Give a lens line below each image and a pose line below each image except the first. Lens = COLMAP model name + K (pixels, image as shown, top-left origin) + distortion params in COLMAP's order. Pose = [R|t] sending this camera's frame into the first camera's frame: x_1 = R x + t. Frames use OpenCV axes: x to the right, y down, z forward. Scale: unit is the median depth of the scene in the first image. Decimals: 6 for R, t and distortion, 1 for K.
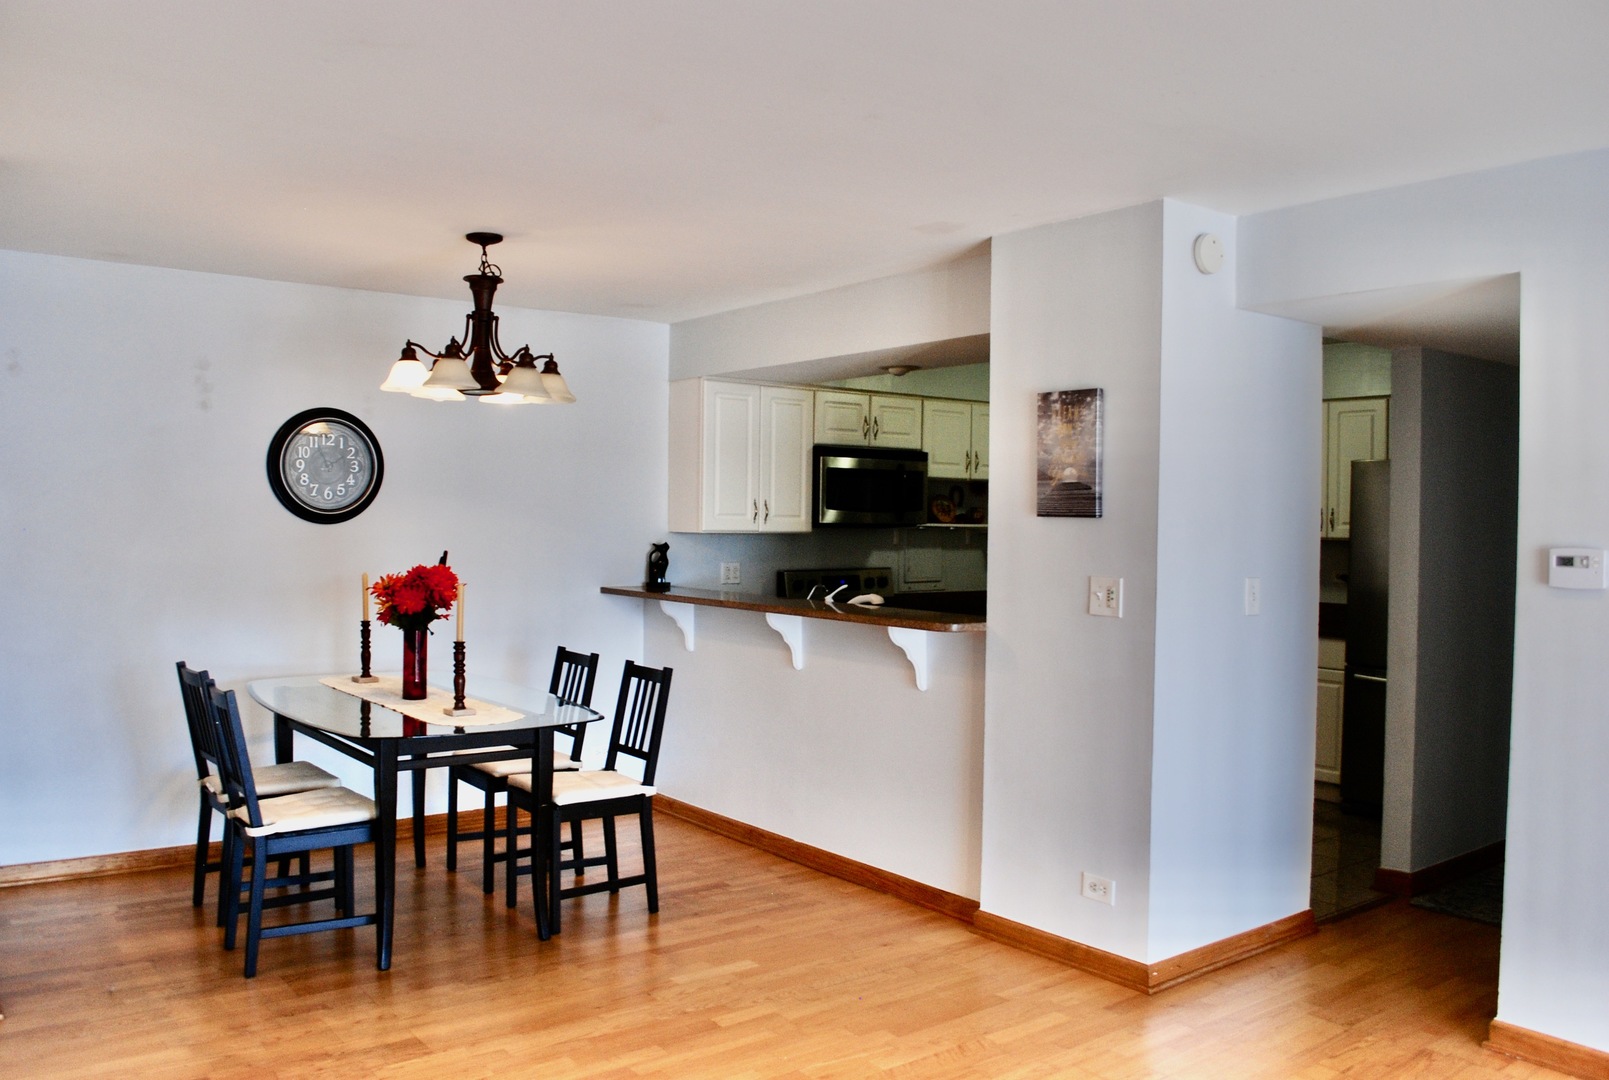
lens RADIAL K [[1285.0, 0, 804.5], [0, 1285.0, 540.0], [0, 0, 1]] dist [-0.073505, 0.000059]
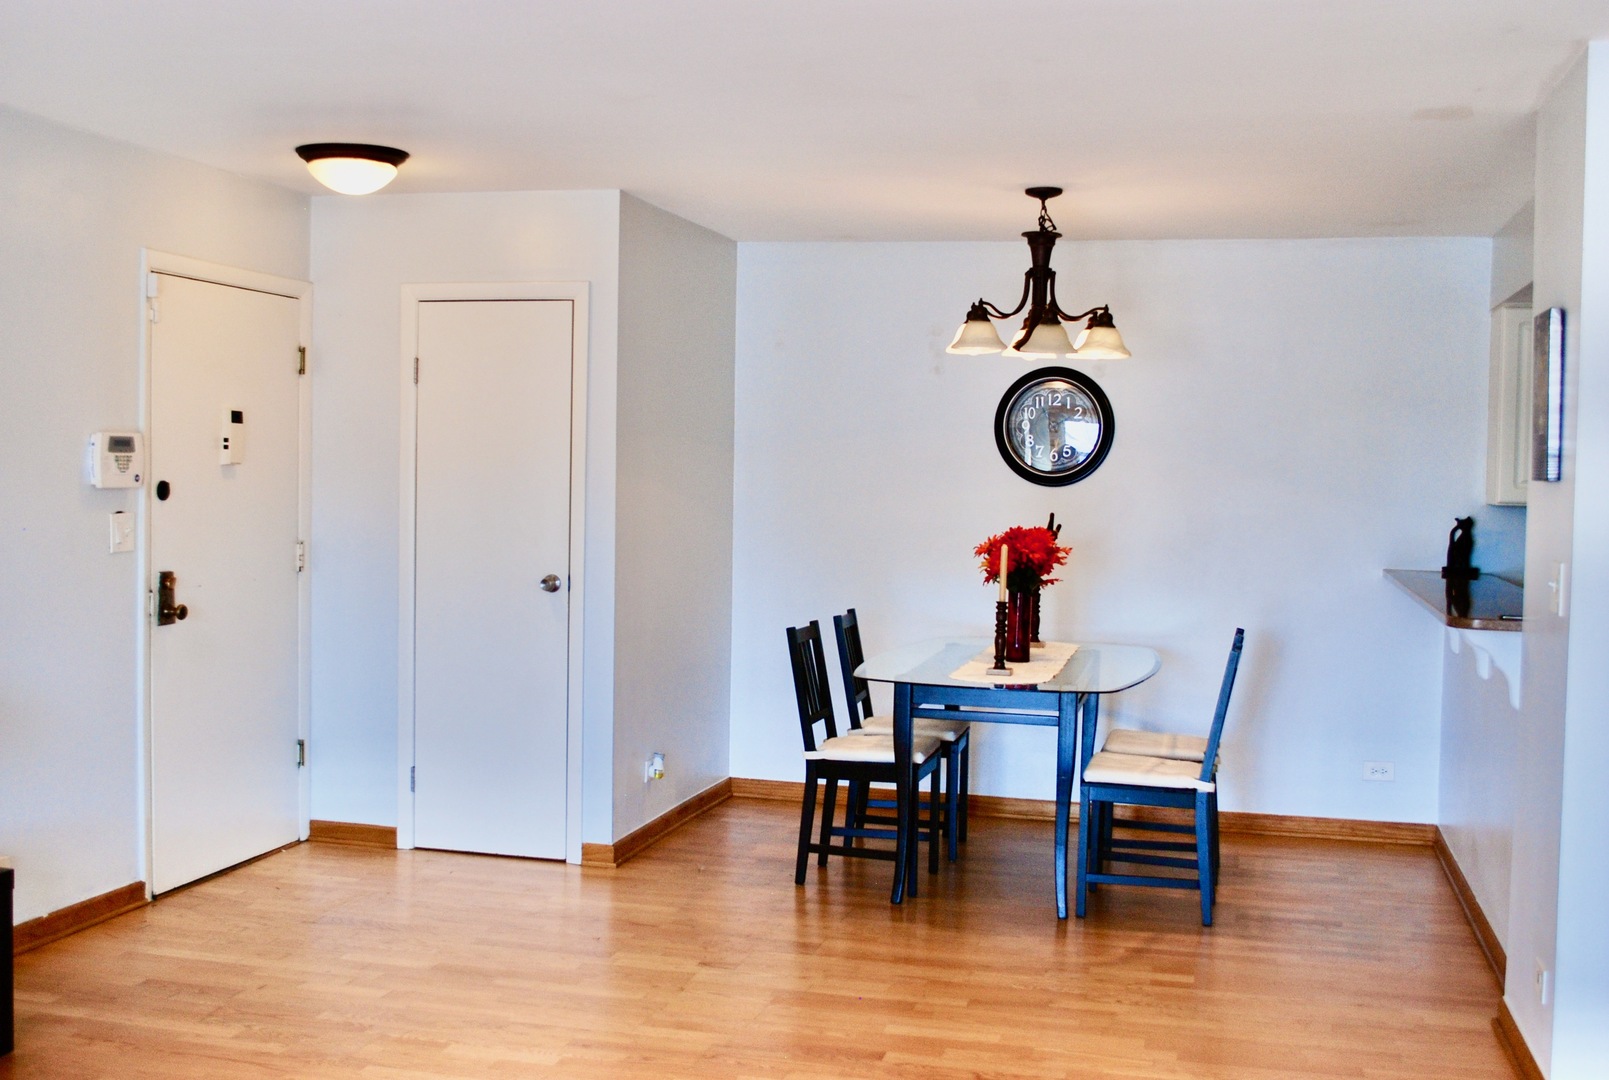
lens RADIAL K [[1770.9, 0, 804.5], [0, 1770.9, 540.0], [0, 0, 1]] dist [0.001557, -0.006246]
pose [[0.622427, 0.033237, -0.781972, 0.670372], [-0.026887, 0.999416, 0.021078, 0.005624], [0.782216, 0.007906, 0.622957, 0.013409]]
